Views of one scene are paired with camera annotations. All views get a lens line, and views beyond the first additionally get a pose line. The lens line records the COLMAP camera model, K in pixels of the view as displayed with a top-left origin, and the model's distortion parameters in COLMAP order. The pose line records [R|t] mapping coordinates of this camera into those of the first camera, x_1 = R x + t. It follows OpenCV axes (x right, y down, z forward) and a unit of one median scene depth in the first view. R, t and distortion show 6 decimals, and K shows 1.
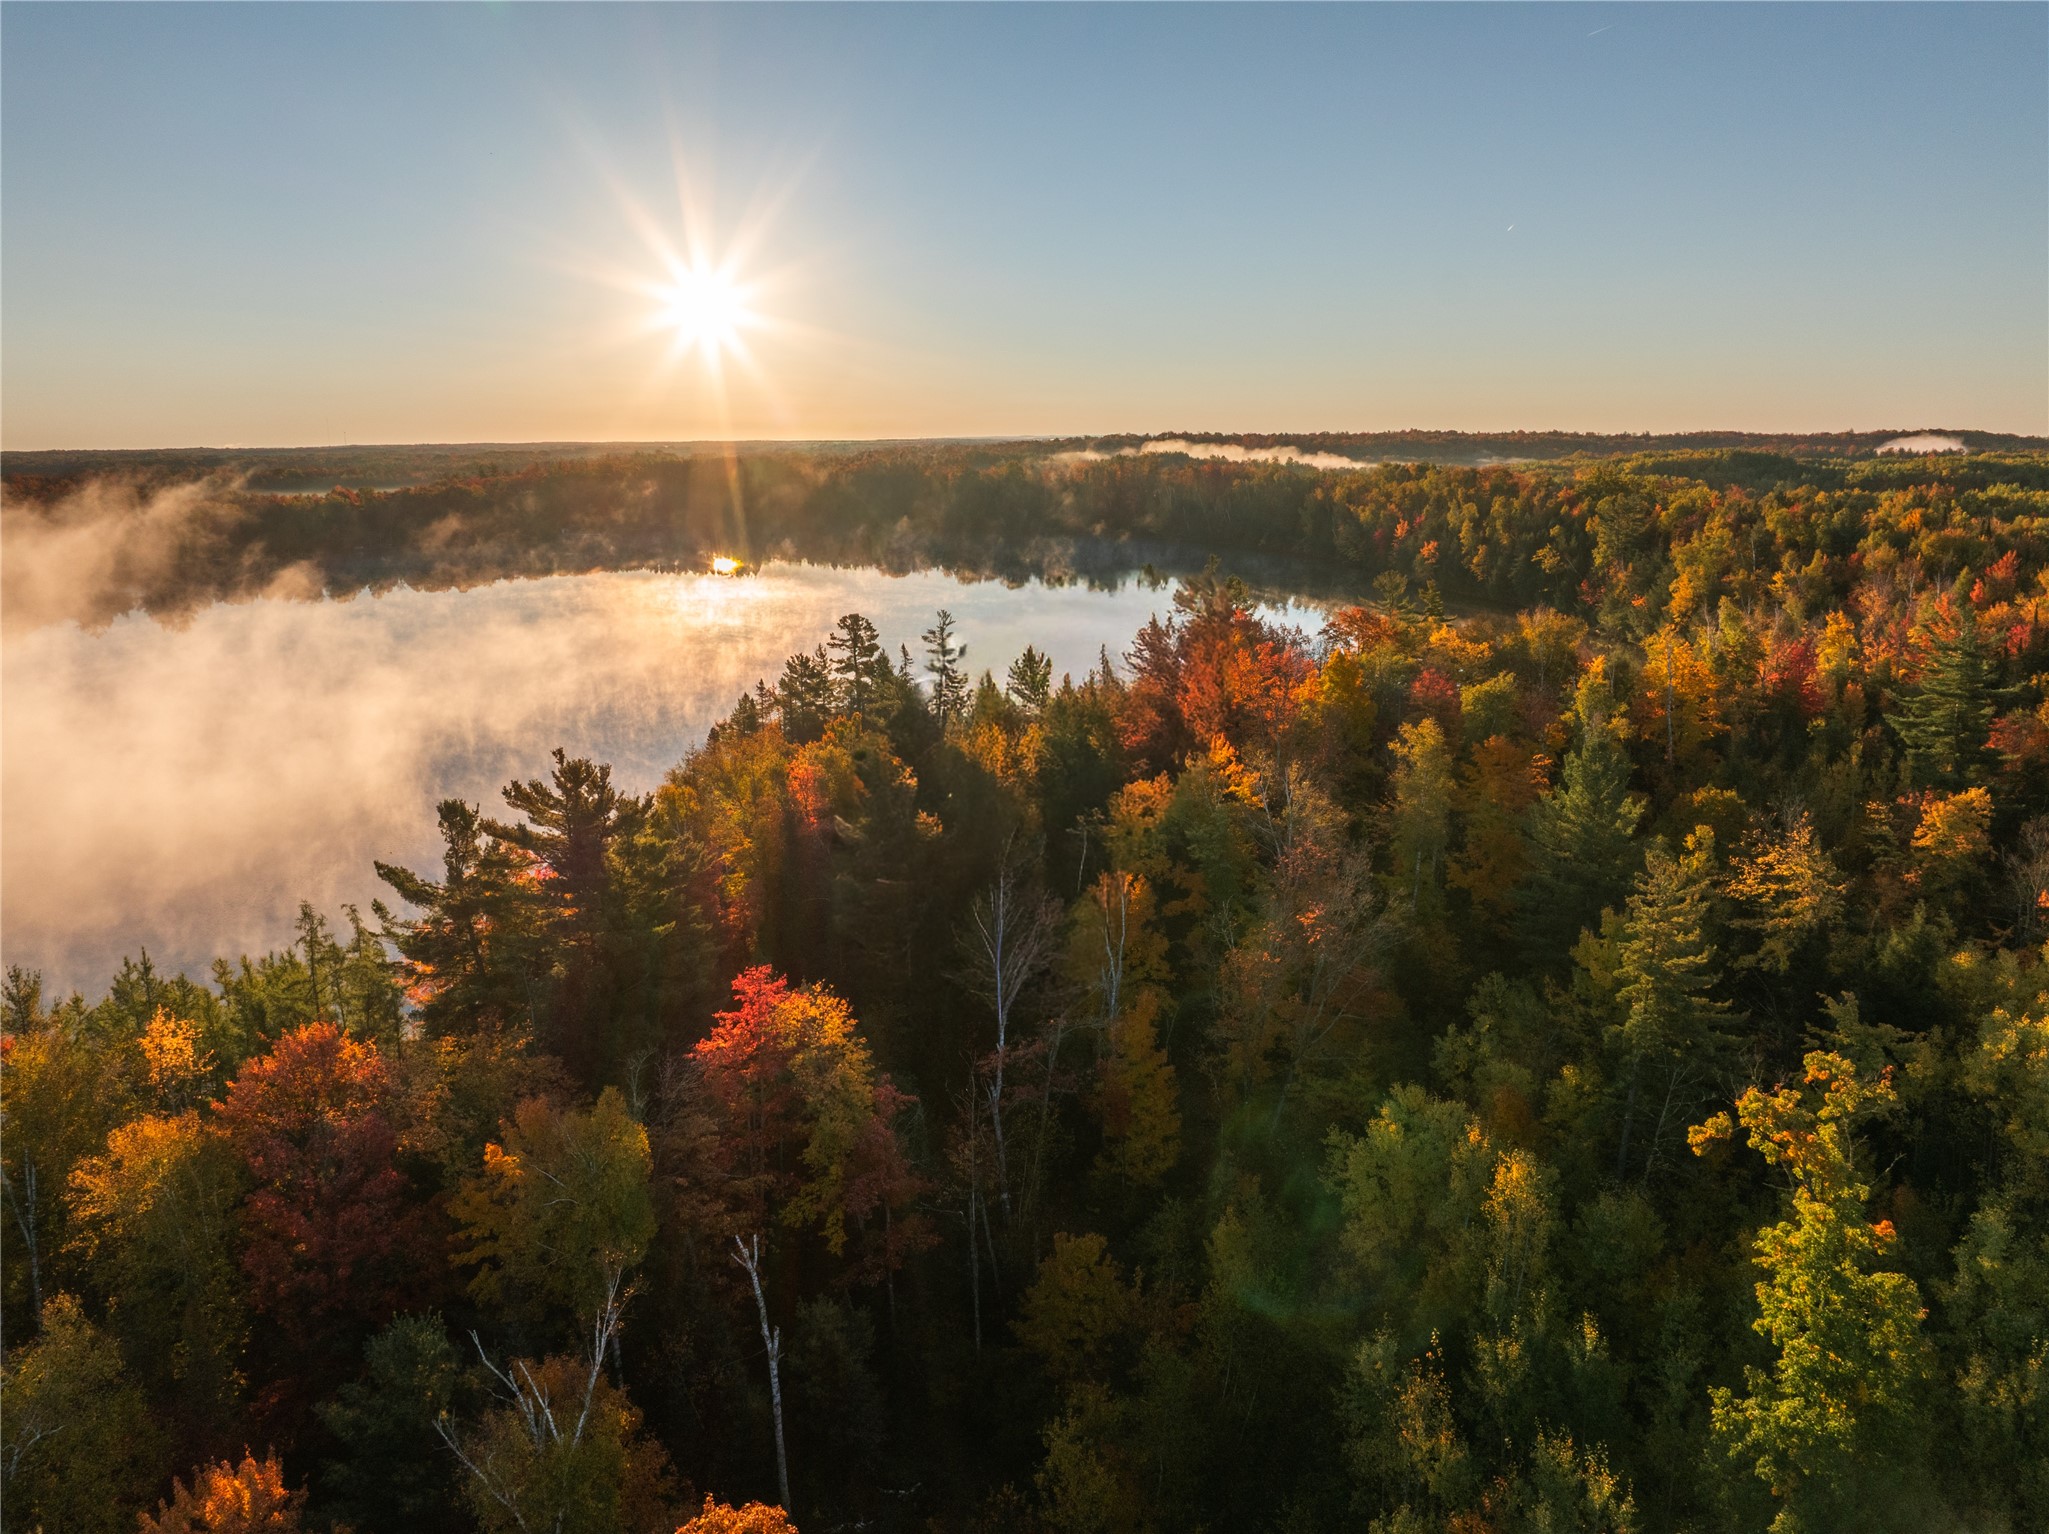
lens RADIAL K [[1466.5, 0, 1024.5], [0, 1466.5, 767.0], [0, 0, 1]] dist [-0.063510, 0.036300]
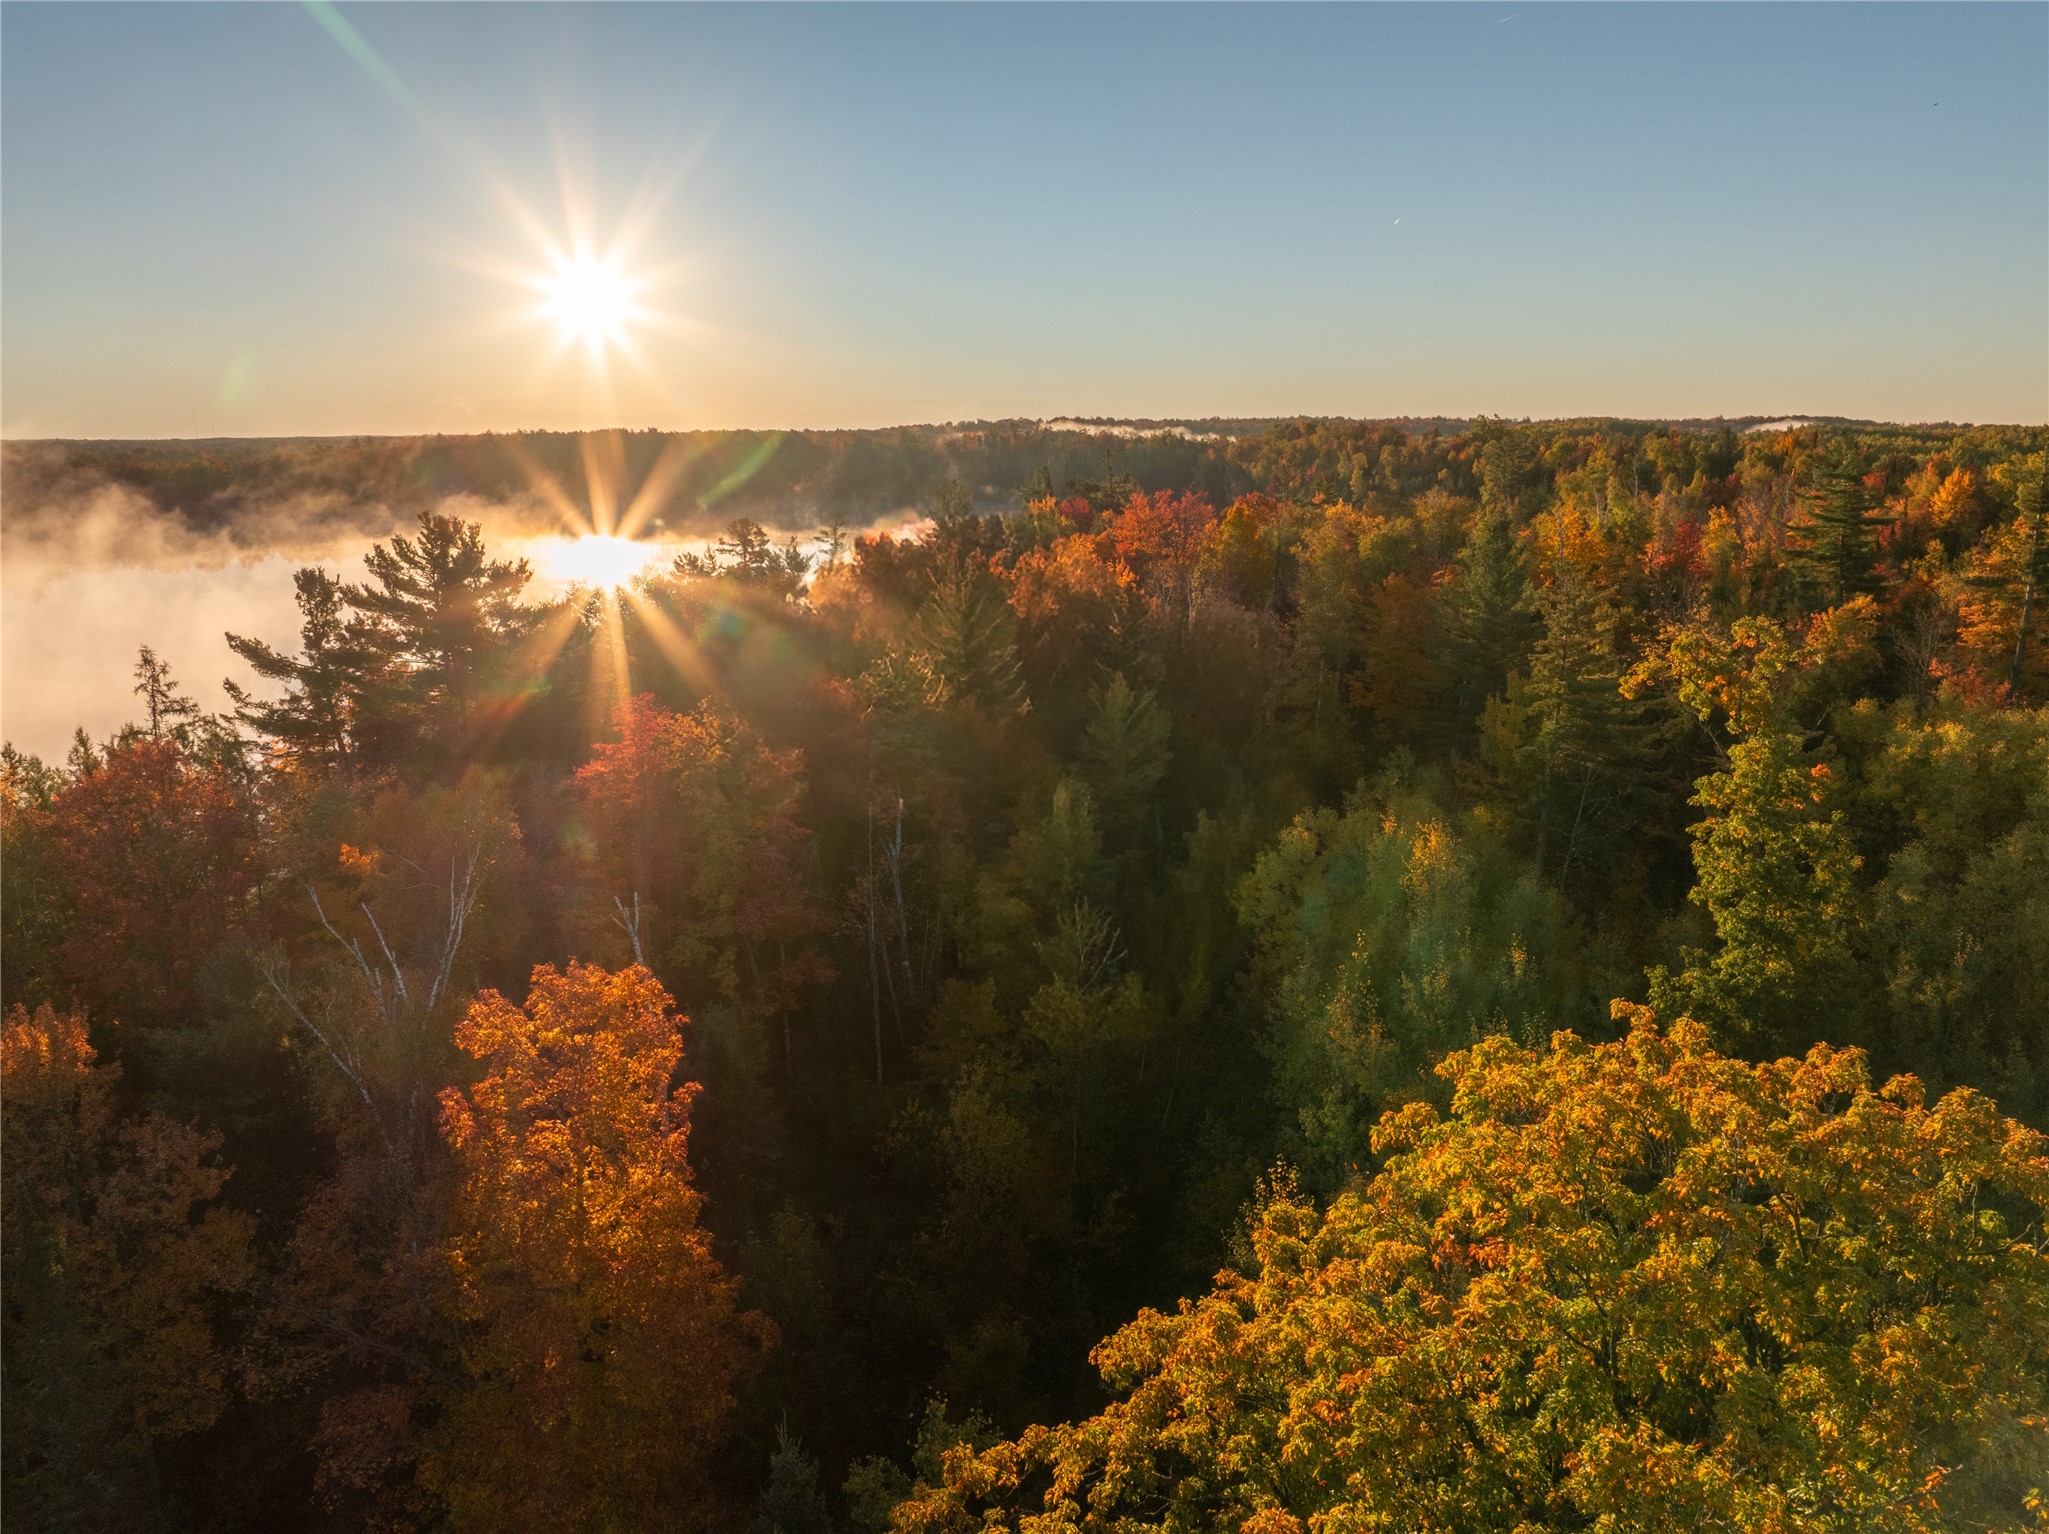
lens RADIAL K [[1466.5, 0, 1024.5], [0, 1466.5, 767.0], [0, 0, 1]] dist [-0.063510, 0.036300]
pose [[0.997416, -0.018058, 0.069541, -0.000381], [0.017081, 0.999747, 0.014622, 0.109508], [-0.069787, -0.013396, 0.997472, 0.025834]]
